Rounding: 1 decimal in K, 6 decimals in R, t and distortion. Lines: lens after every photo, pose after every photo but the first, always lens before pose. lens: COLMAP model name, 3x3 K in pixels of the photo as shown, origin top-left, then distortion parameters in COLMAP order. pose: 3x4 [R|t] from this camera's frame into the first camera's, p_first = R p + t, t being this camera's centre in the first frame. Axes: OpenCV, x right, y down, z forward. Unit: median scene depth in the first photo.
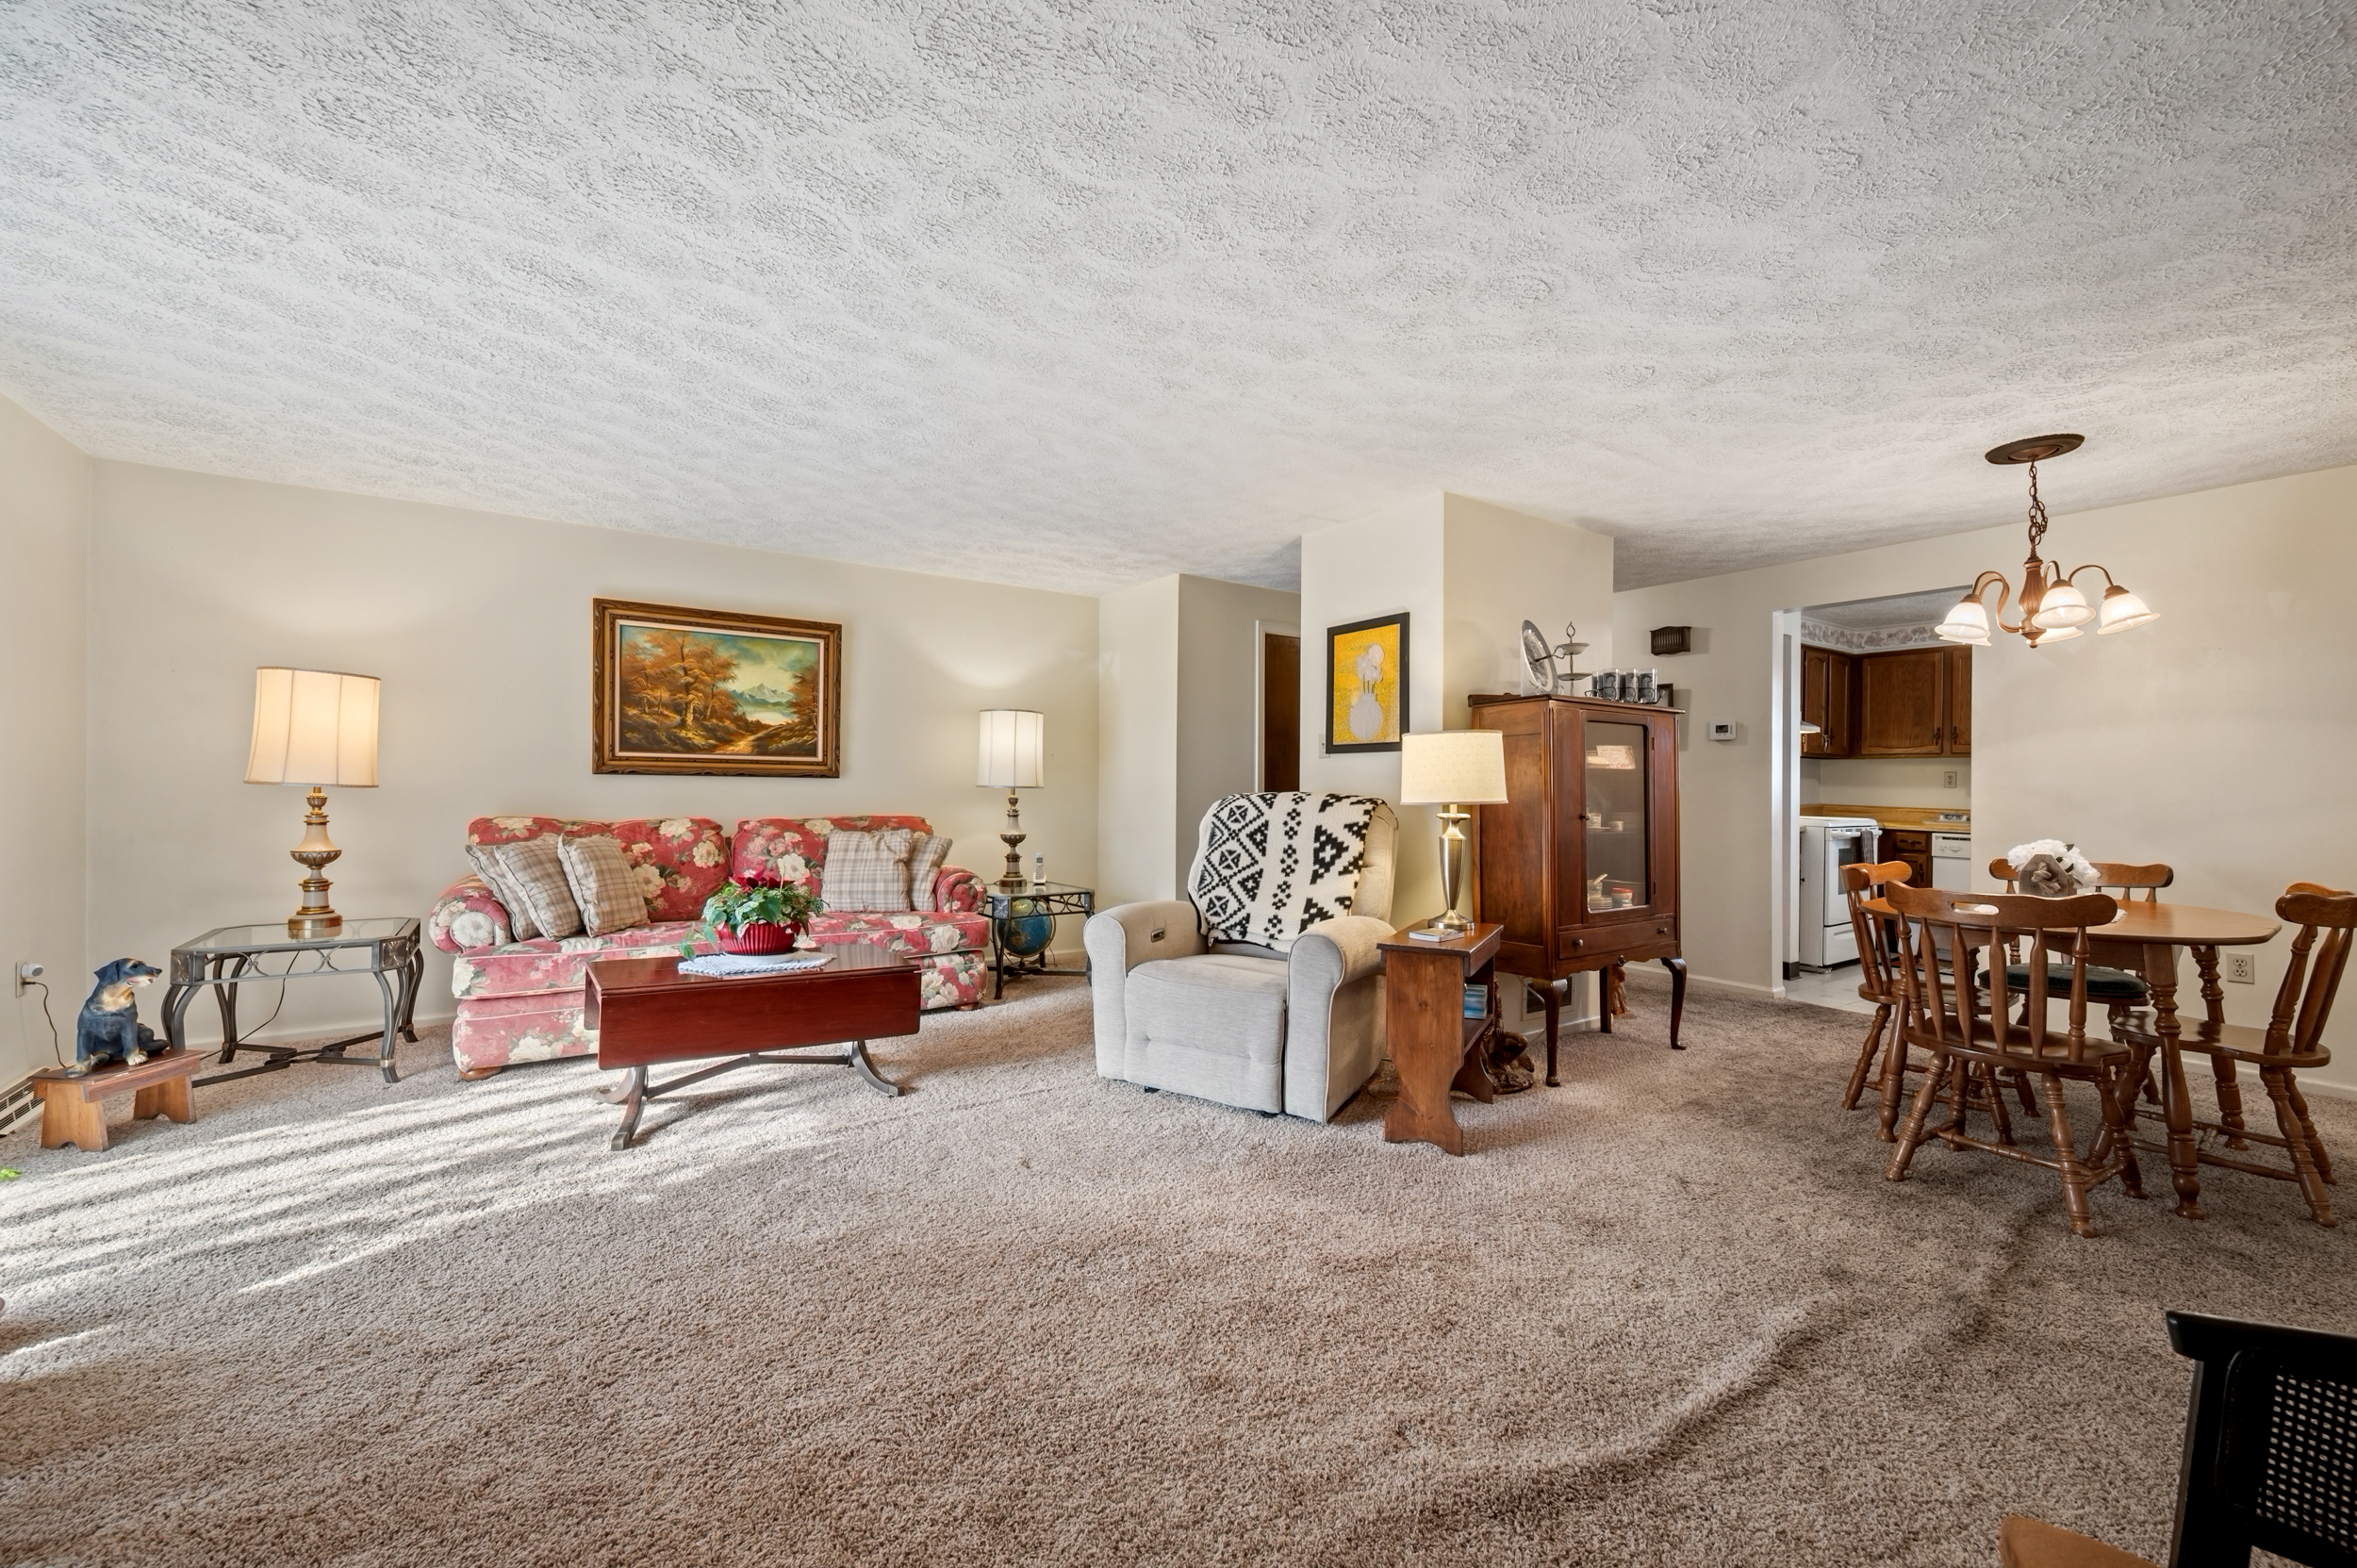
lens RADIAL K [[935.0, 0, 1177.3], [0, 935.0, 786.0], [0, 0, 1]] dist [-0.001324, -0.000305]
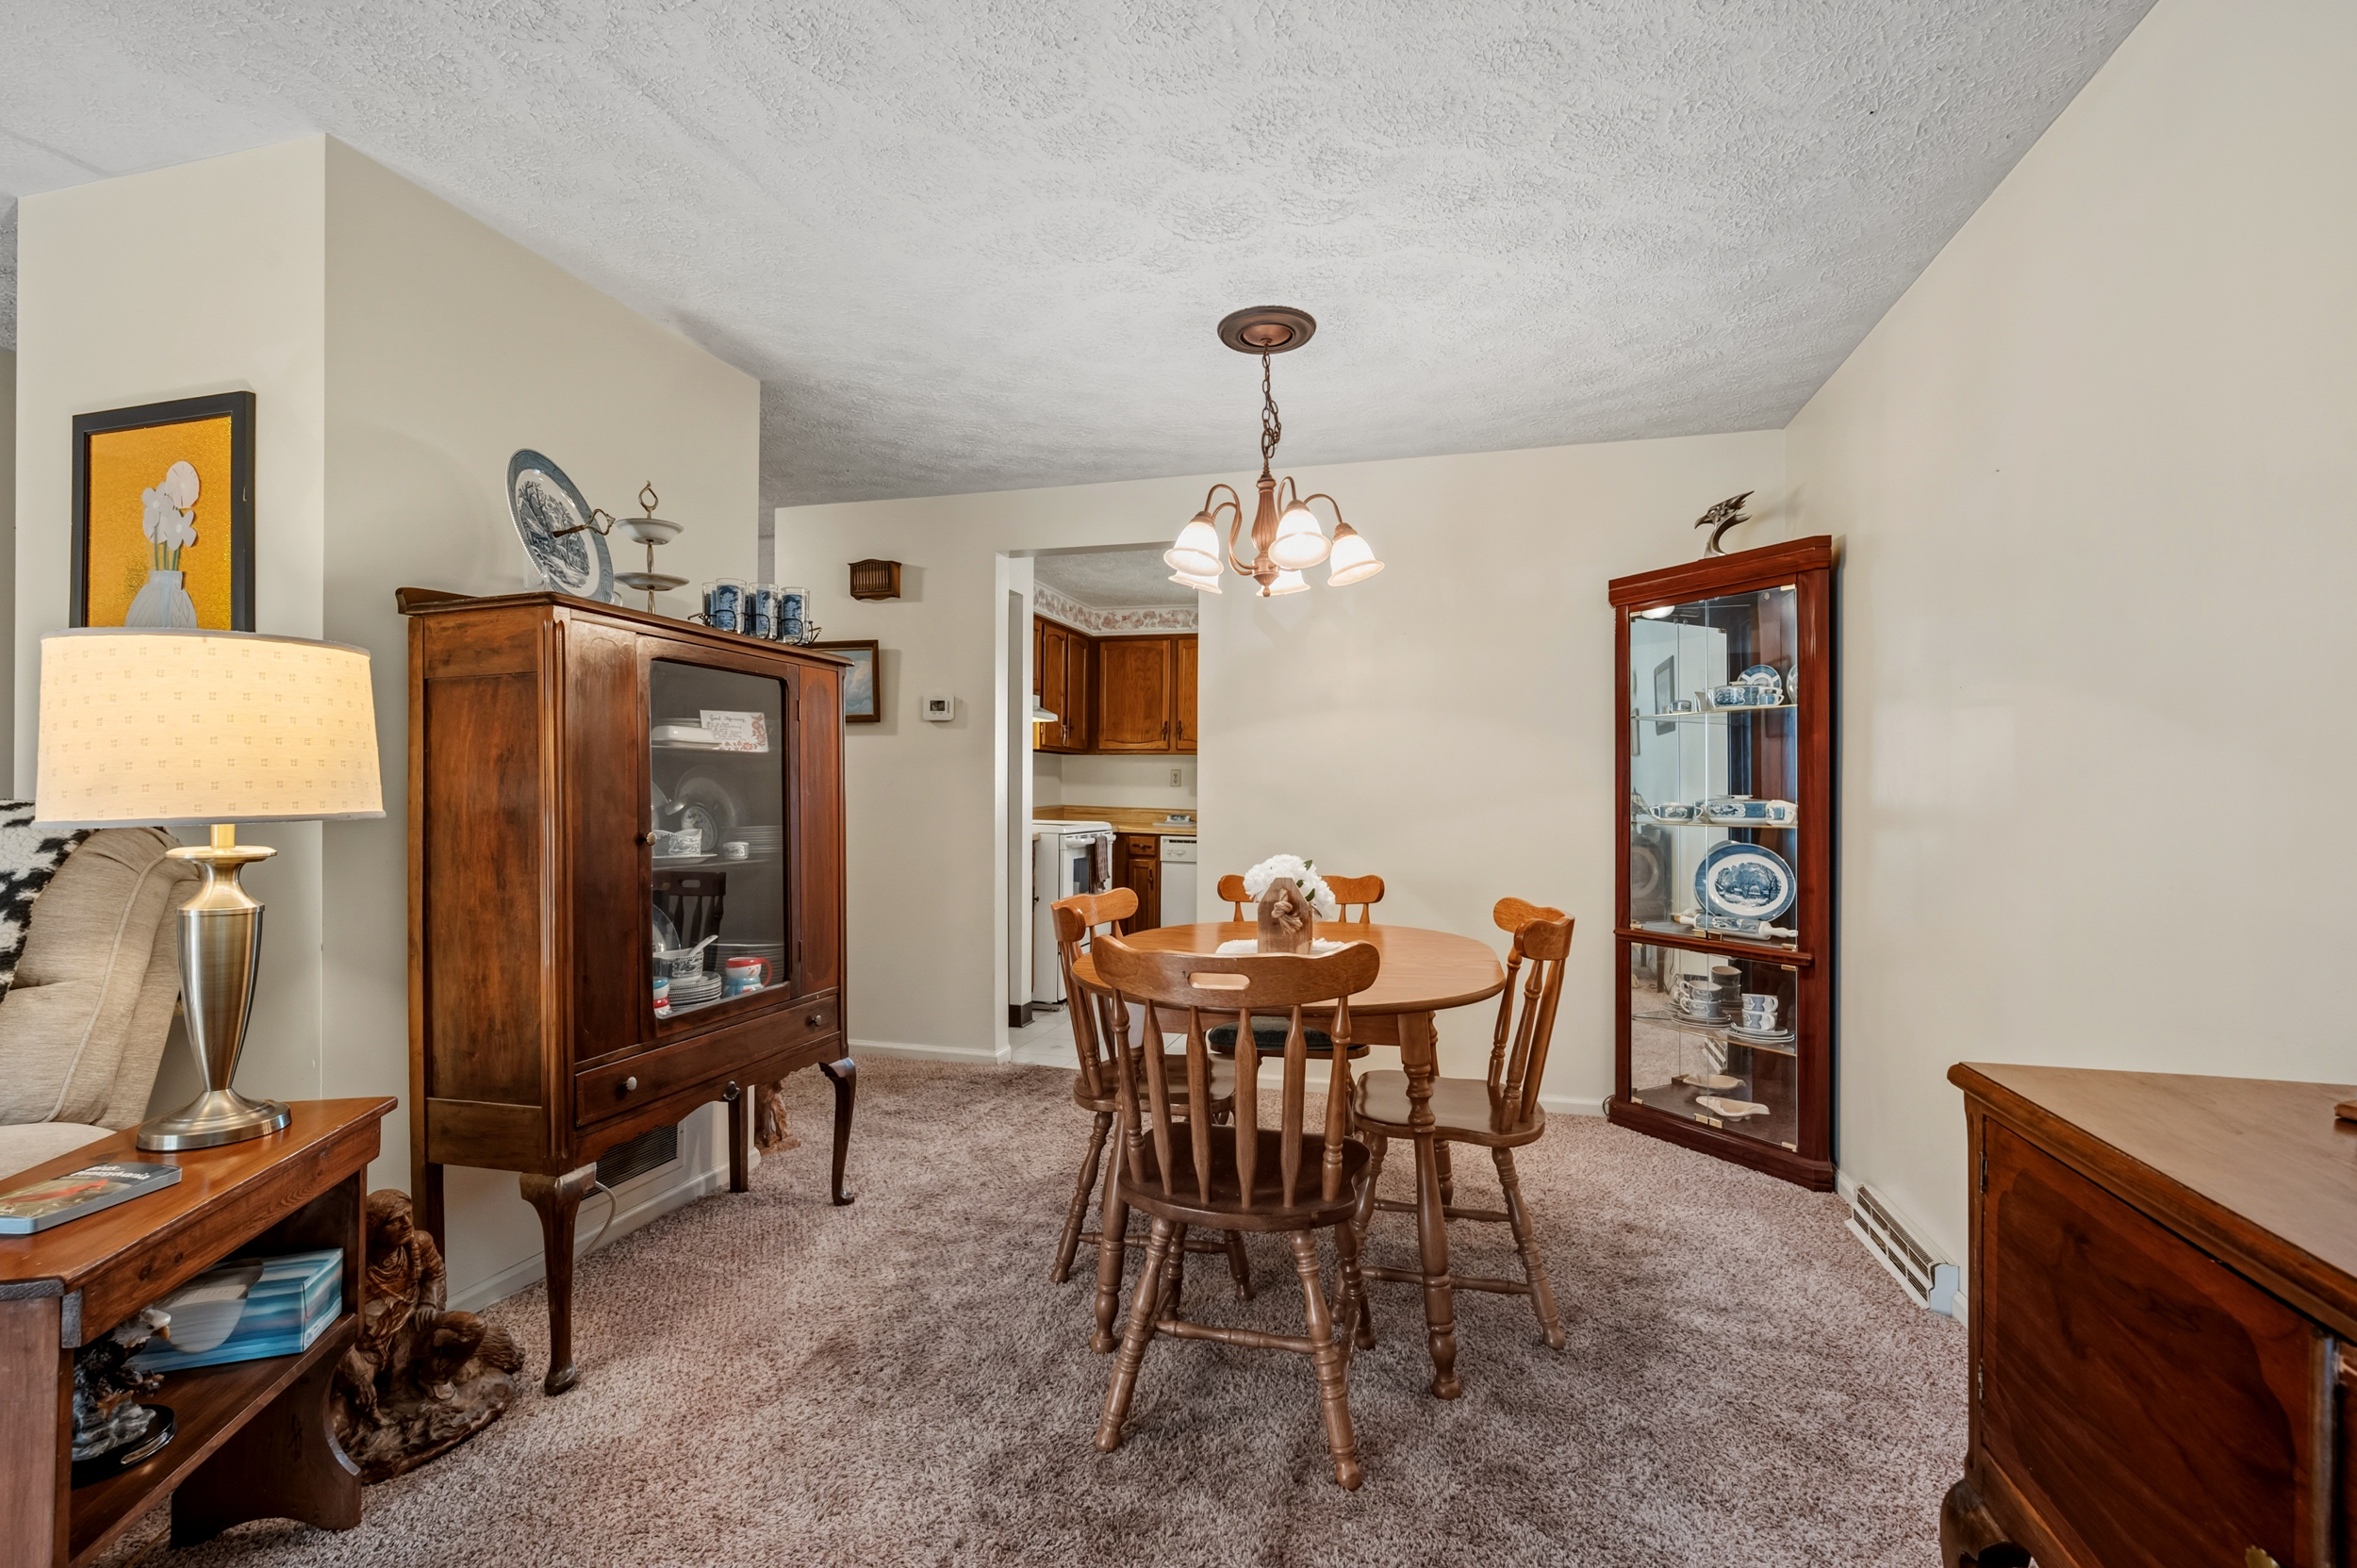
lens RADIAL K [[1046.3, 0, 1180.3], [0, 1046.3, 775.6], [0, 0, 1]] dist [0.002851, 0.000116]
pose [[0.765900, 0.006561, 0.642927, 0.258407], [0.000151, 0.999946, -0.010385, 0.003236], [-0.642960, 0.008051, 0.765857, 0.319365]]
